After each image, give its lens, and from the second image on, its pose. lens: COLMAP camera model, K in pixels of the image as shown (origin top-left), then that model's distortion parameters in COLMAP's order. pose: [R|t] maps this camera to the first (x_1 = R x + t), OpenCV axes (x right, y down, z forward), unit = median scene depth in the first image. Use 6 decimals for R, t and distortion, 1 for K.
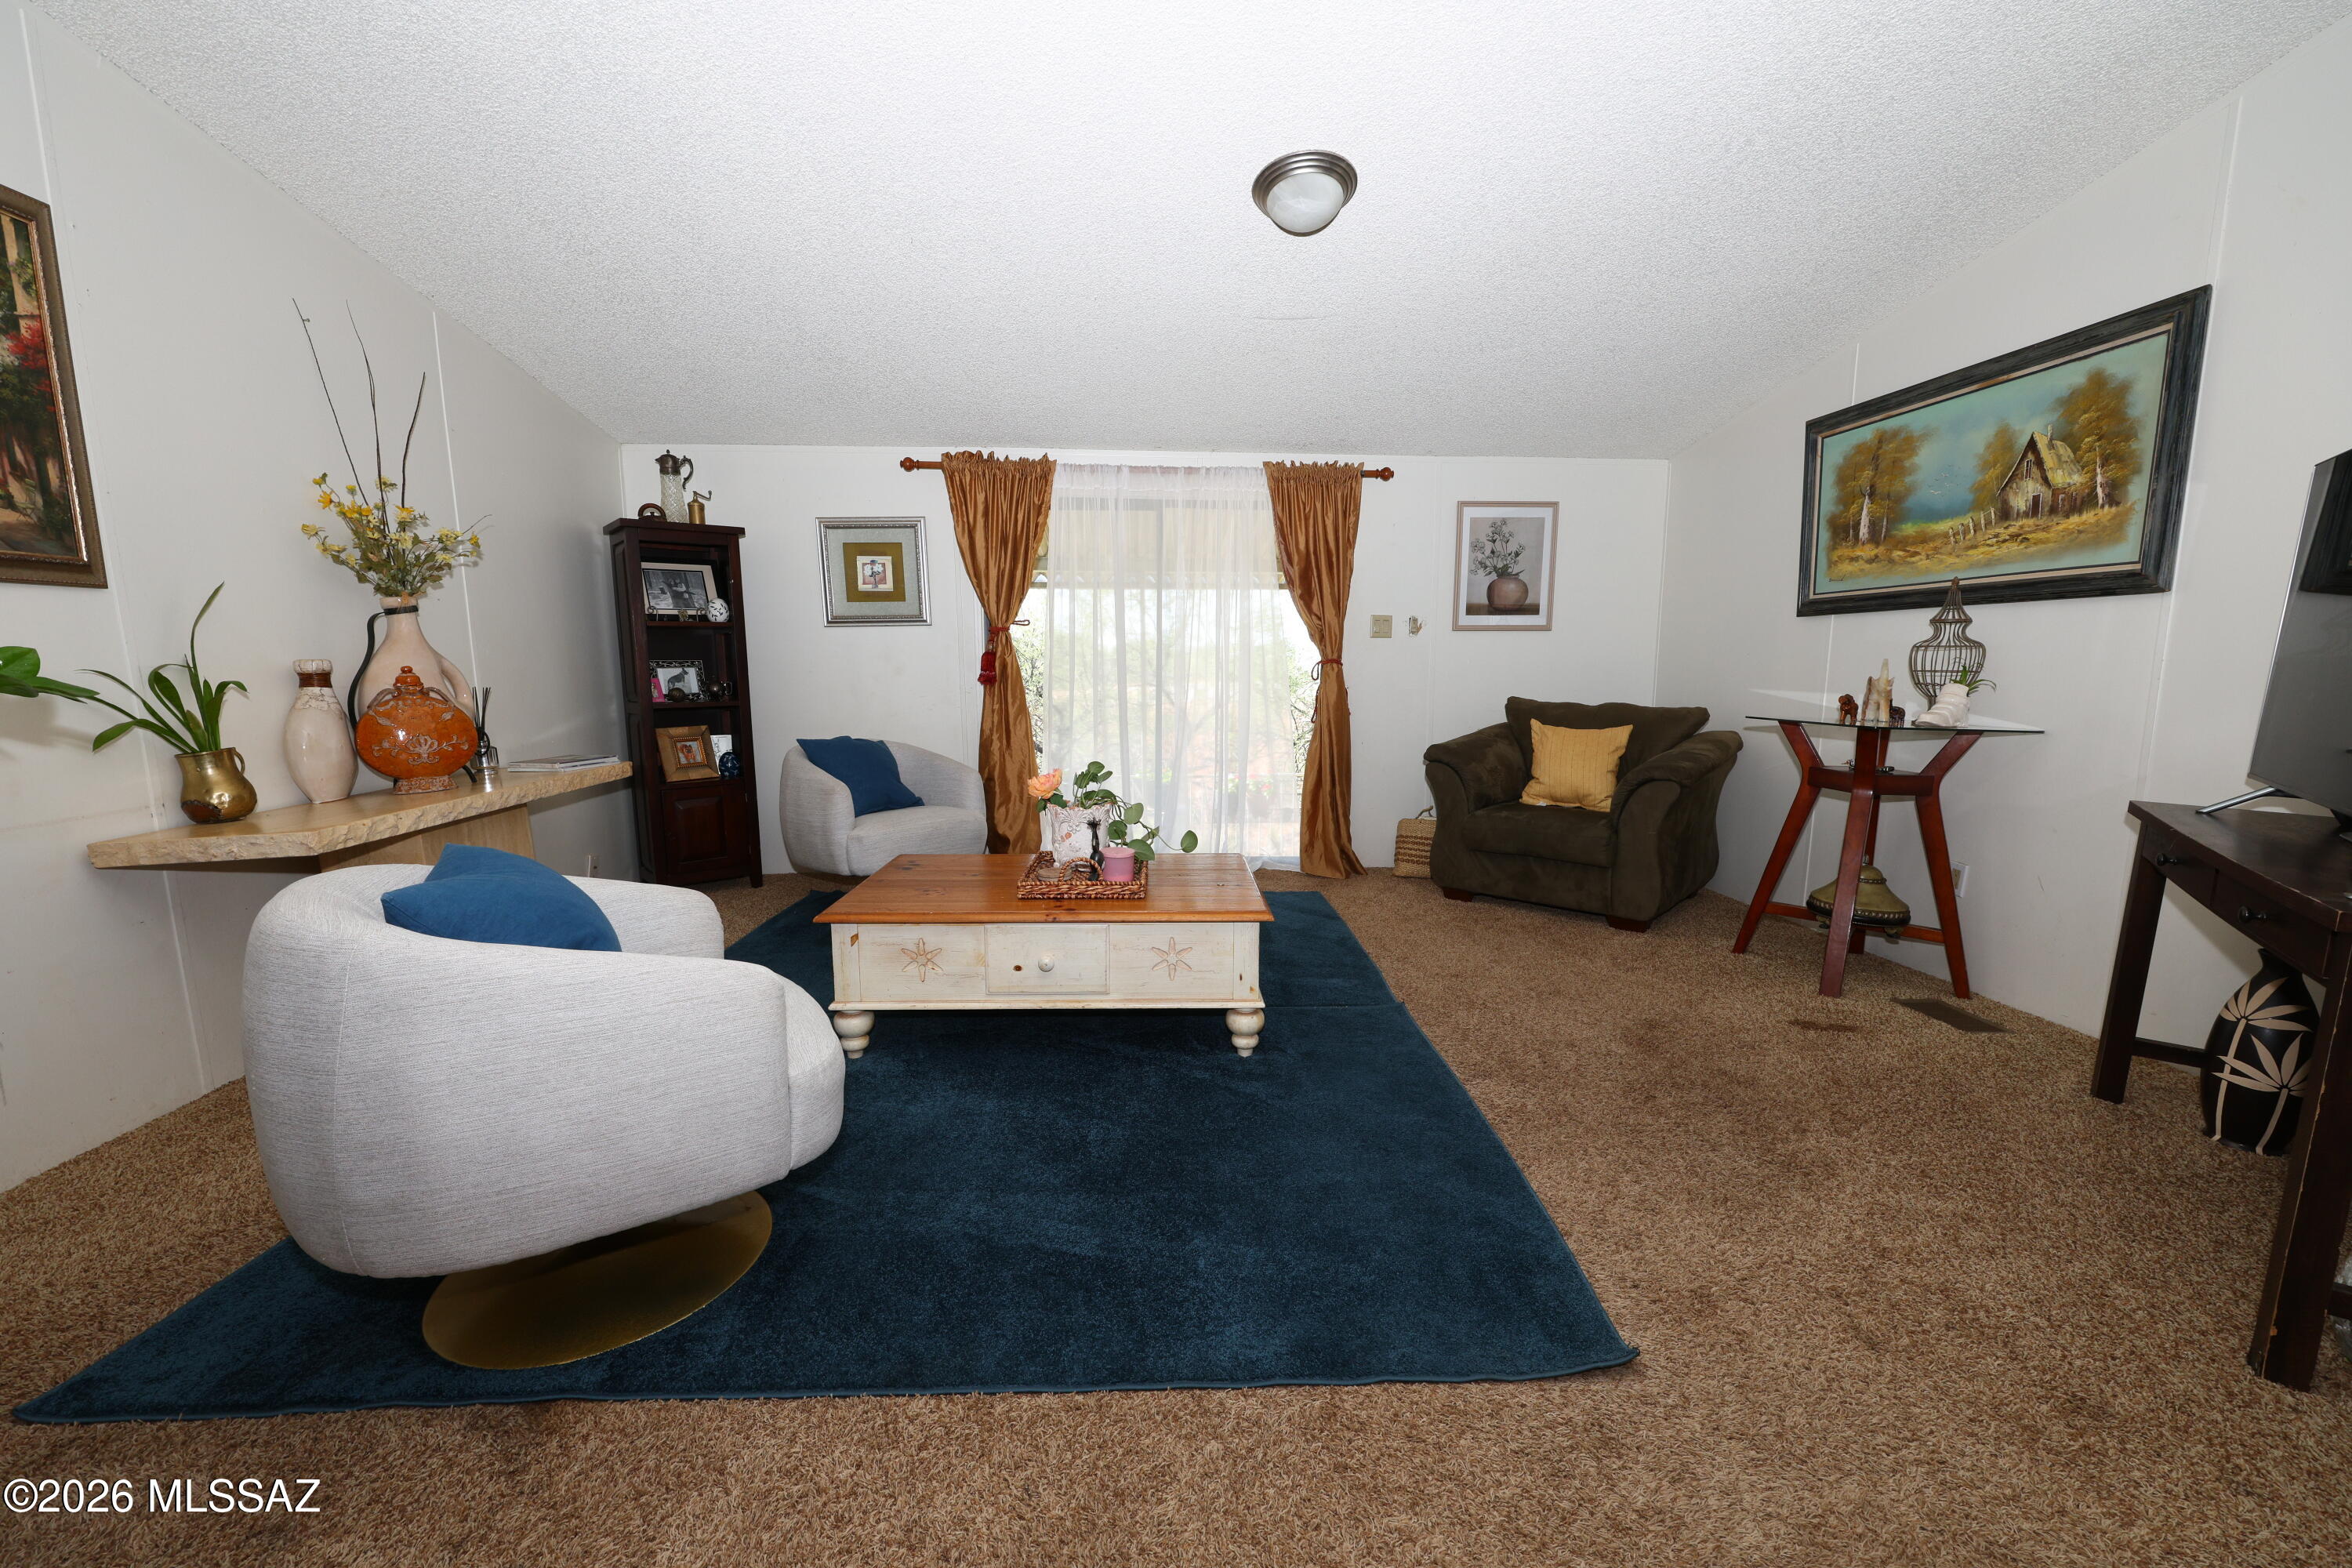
lens RADIAL K [[938.5, 0, 1170.4], [0, 938.5, 793.2], [0, 0, 1]] dist [-0.002108, 0.000285]
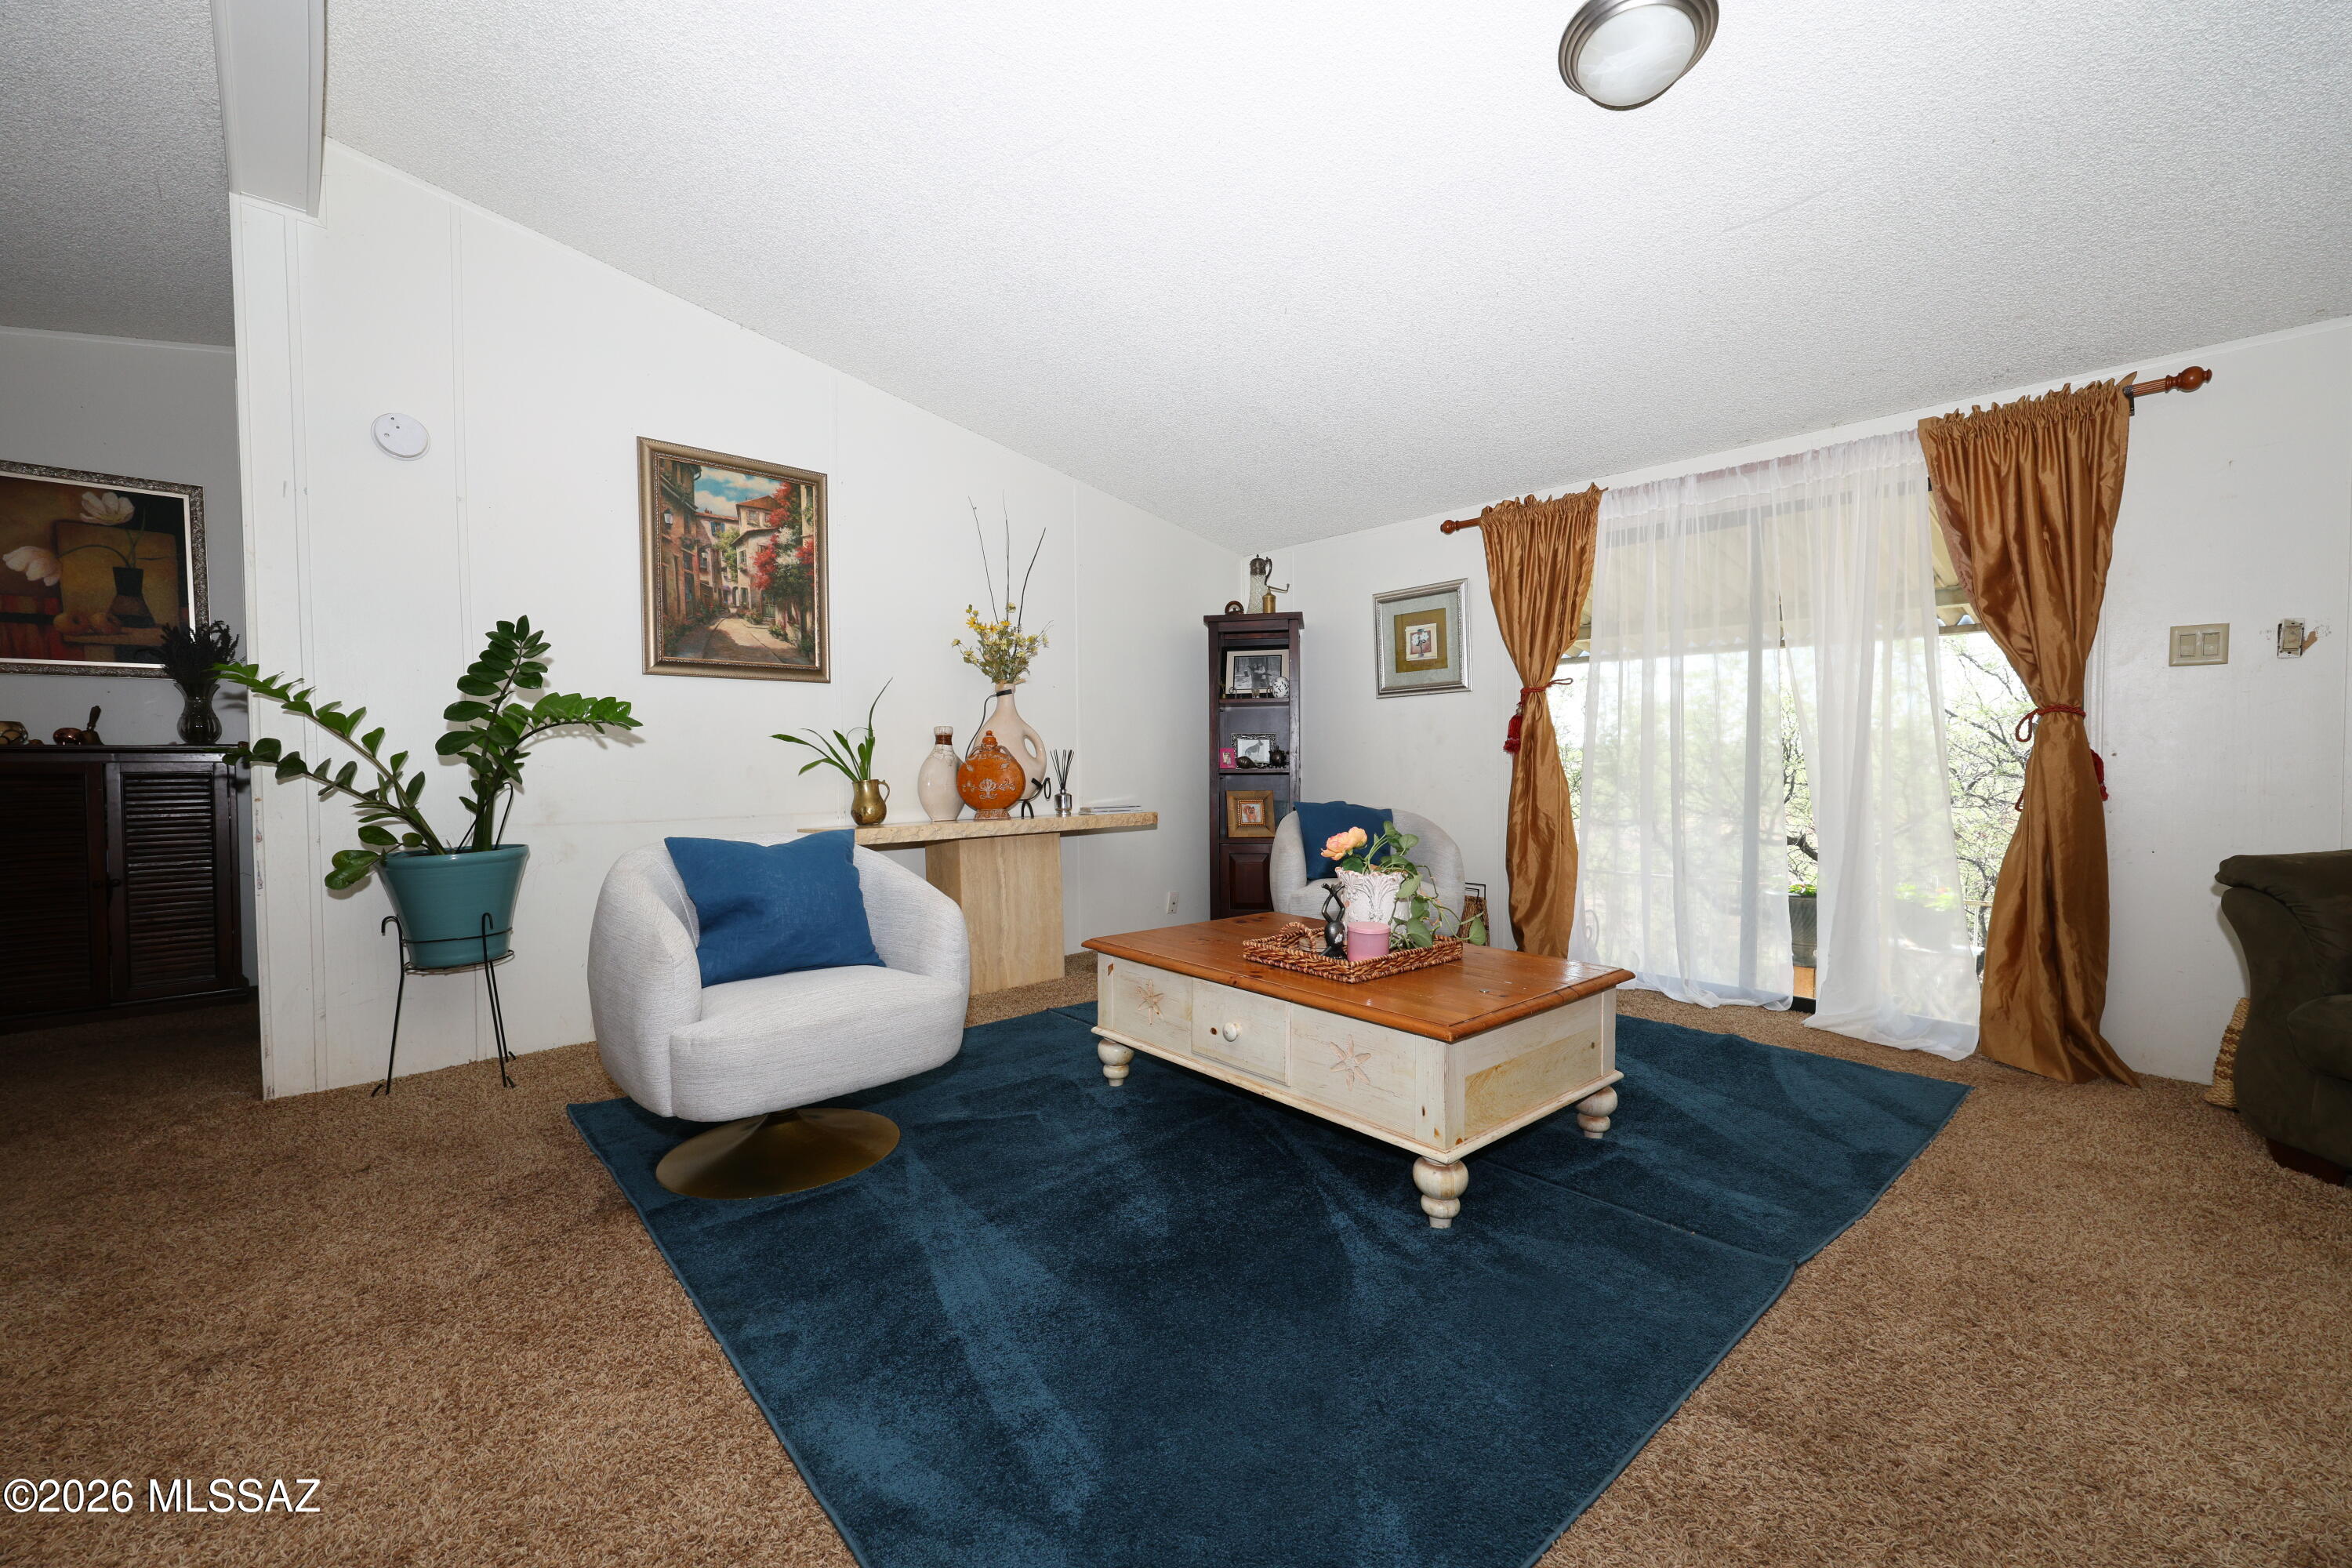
lens RADIAL K [[938.5, 0, 1160.3], [0, 938.5, 786.1], [0, 0, 1]] dist [-0.002108, 0.000285]
pose [[0.632256, 0.018243, -0.774545, 0.299851], [-0.106082, 0.992346, -0.063221, 0.007181], [0.767463, 0.122137, 0.629351, 0.206259]]
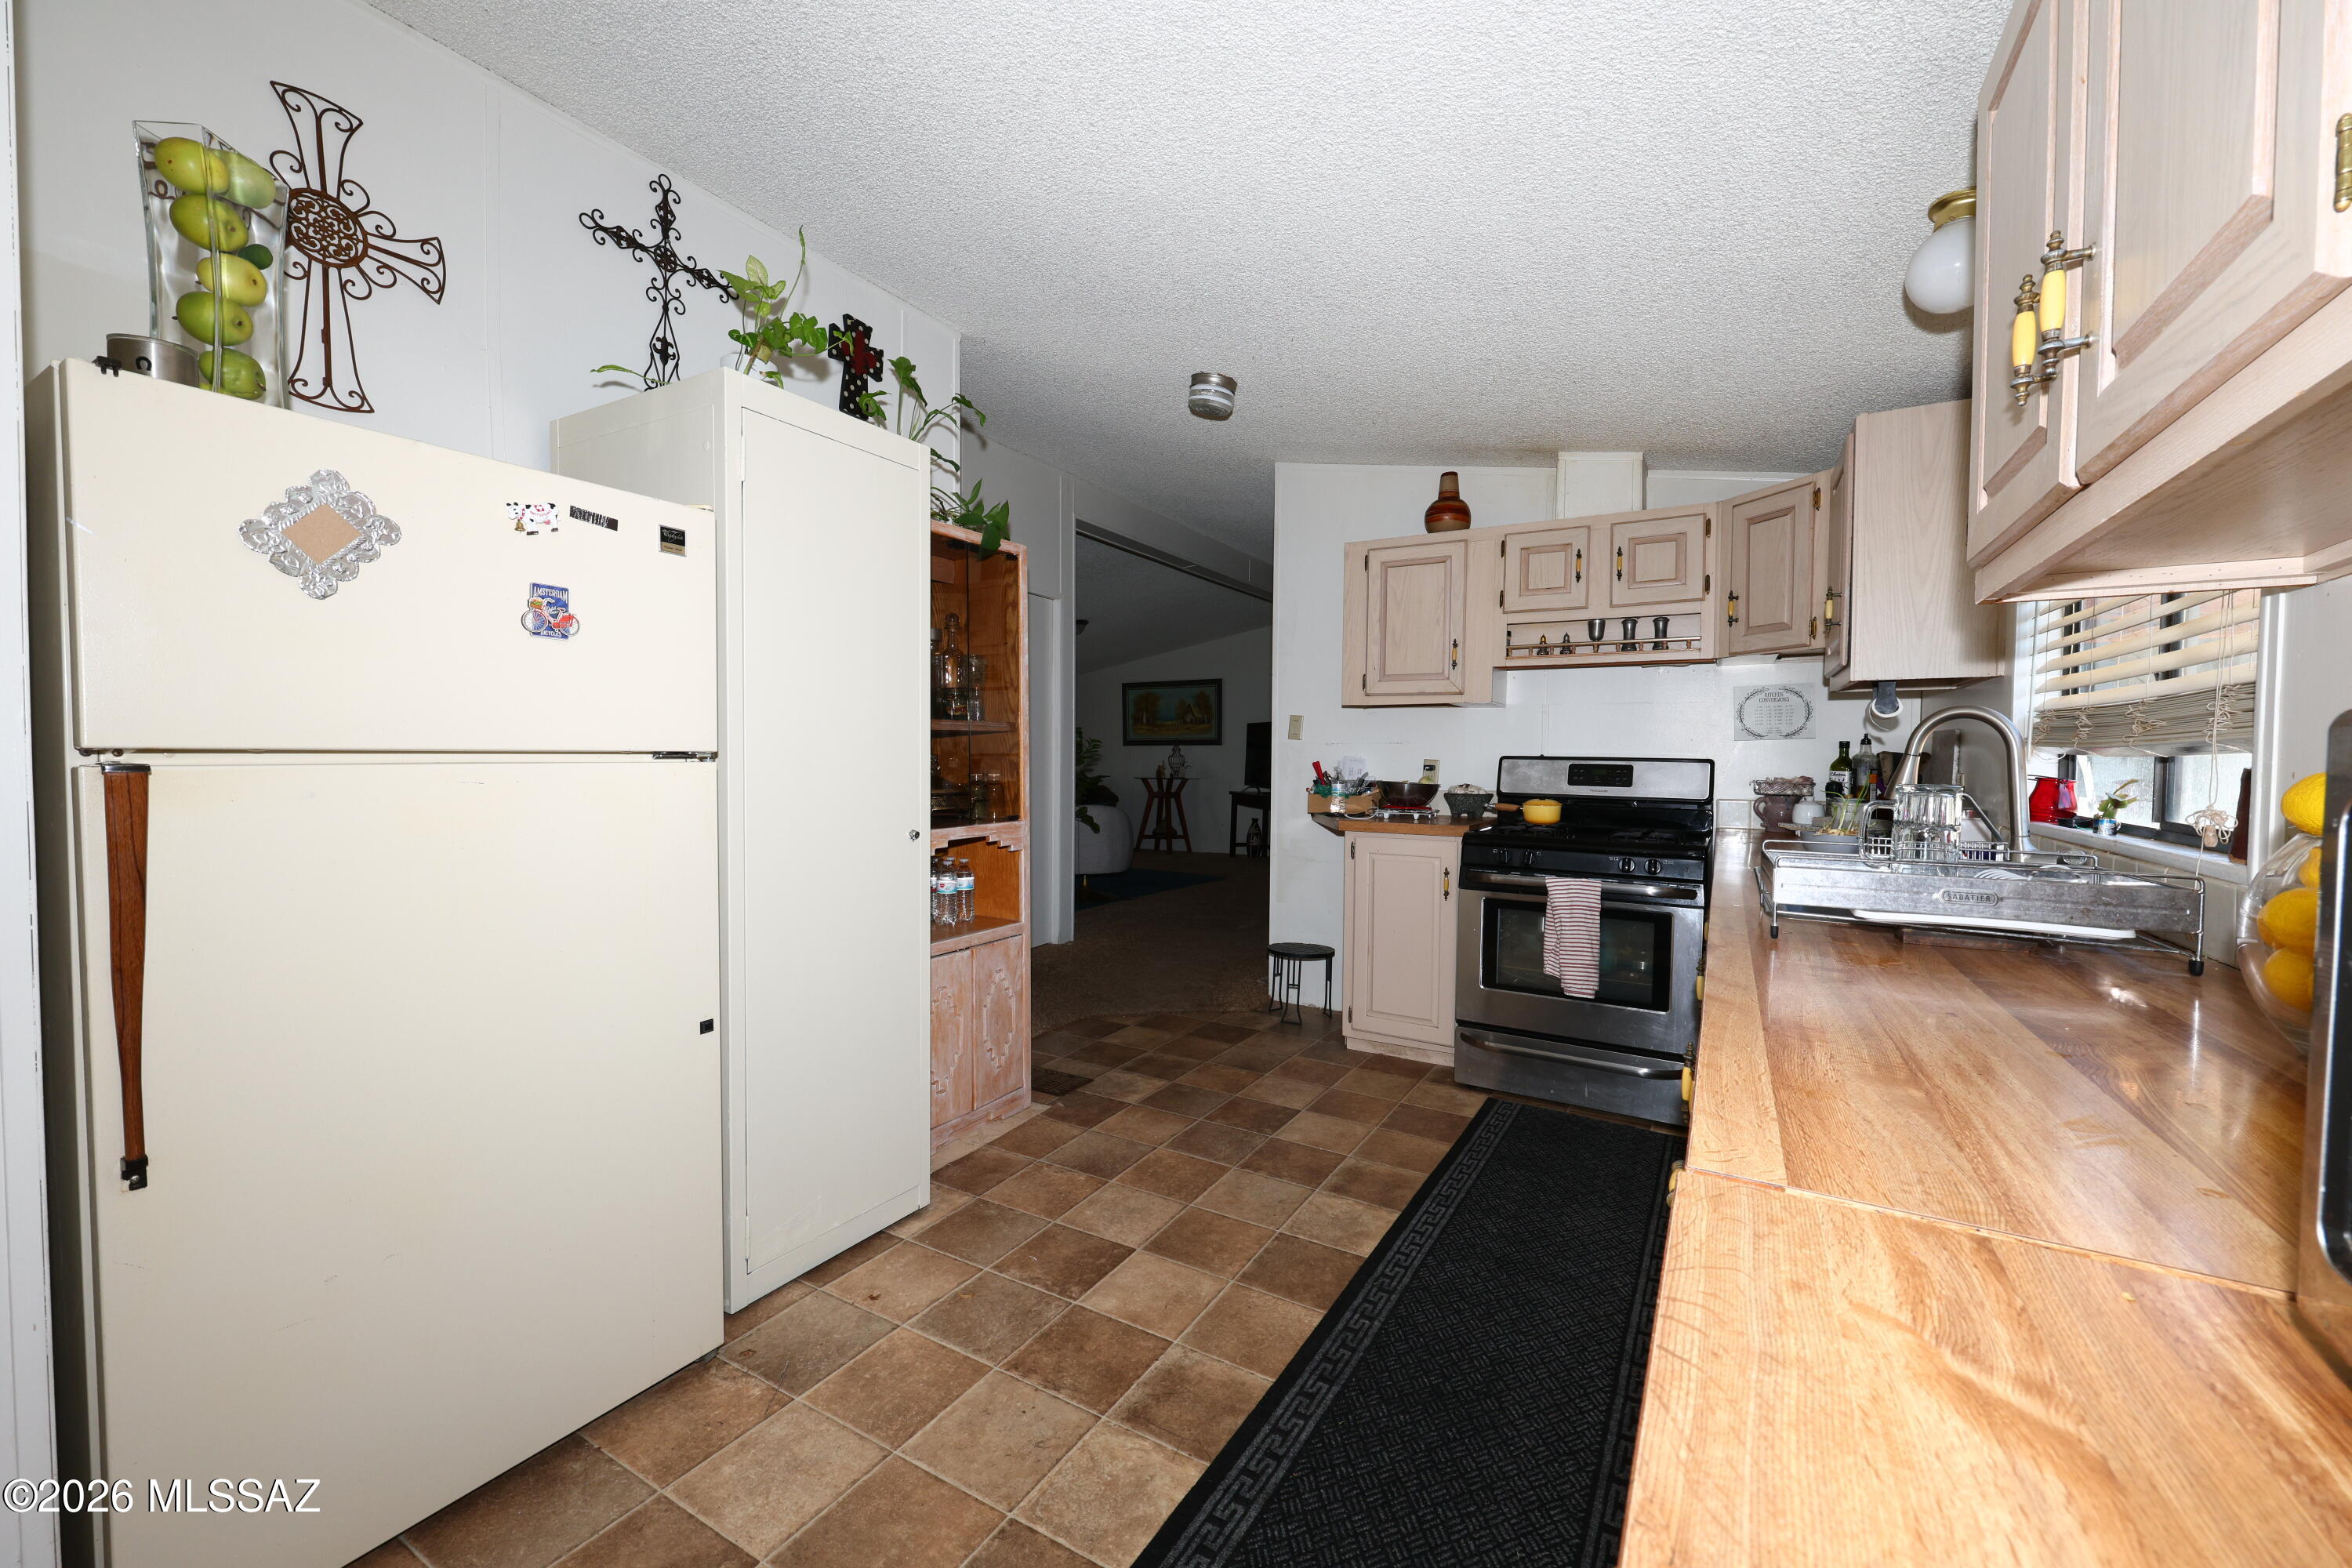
lens RADIAL K [[938.5, 0, 1181.6], [0, 938.5, 784.3], [0, 0, 1]] dist [-0.002108, 0.000285]
pose [[0.548312, -0.011795, 0.836191, -1.477958], [0.106910, 0.992685, -0.056101, 0.104734], [-0.829412, 0.120158, 0.545562, -0.661945]]
